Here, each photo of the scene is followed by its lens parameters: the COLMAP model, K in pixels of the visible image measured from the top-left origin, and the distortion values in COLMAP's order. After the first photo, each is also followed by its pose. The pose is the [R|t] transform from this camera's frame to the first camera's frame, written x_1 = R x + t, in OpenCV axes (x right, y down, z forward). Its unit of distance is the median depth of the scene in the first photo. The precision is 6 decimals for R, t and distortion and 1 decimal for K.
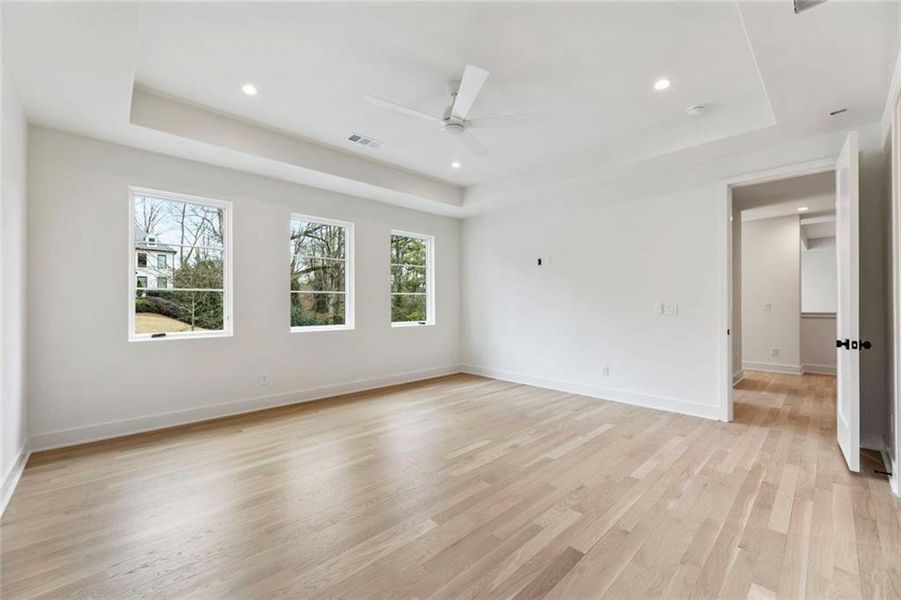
lens RADIAL K [[359.8, 0, 448.8], [0, 359.8, 303.9], [0, 0, 1]] dist [-0.001291, 0.000006]
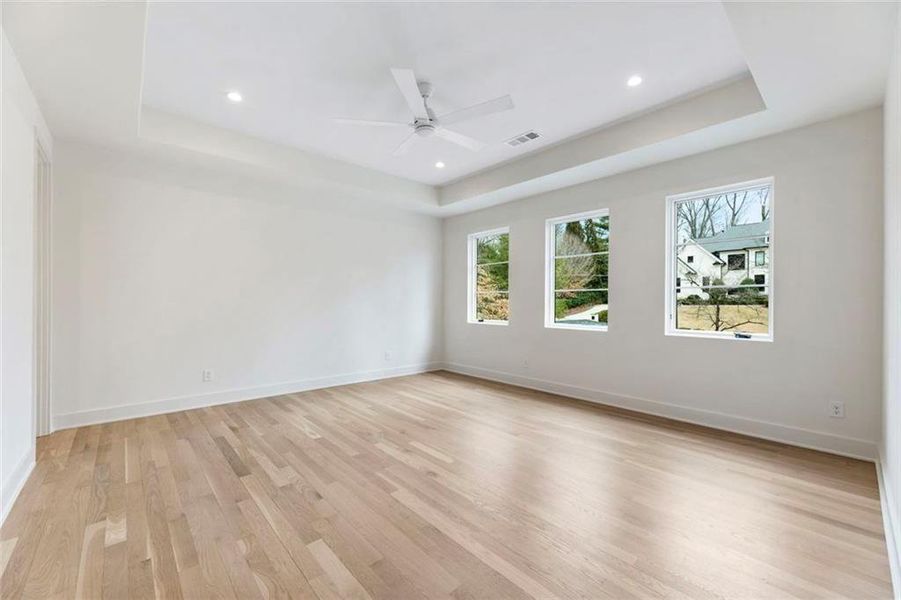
lens RADIAL K [[368.5, 0, 449.6], [0, 368.5, 298.8], [0, 0, 1]] dist [-0.007368, 0.000479]
pose [[-0.027502, -0.008558, -0.999585, 1.359691], [-0.004616, 0.999954, -0.008434, 0.004717], [0.999611, 0.004382, -0.027540, 1.407984]]
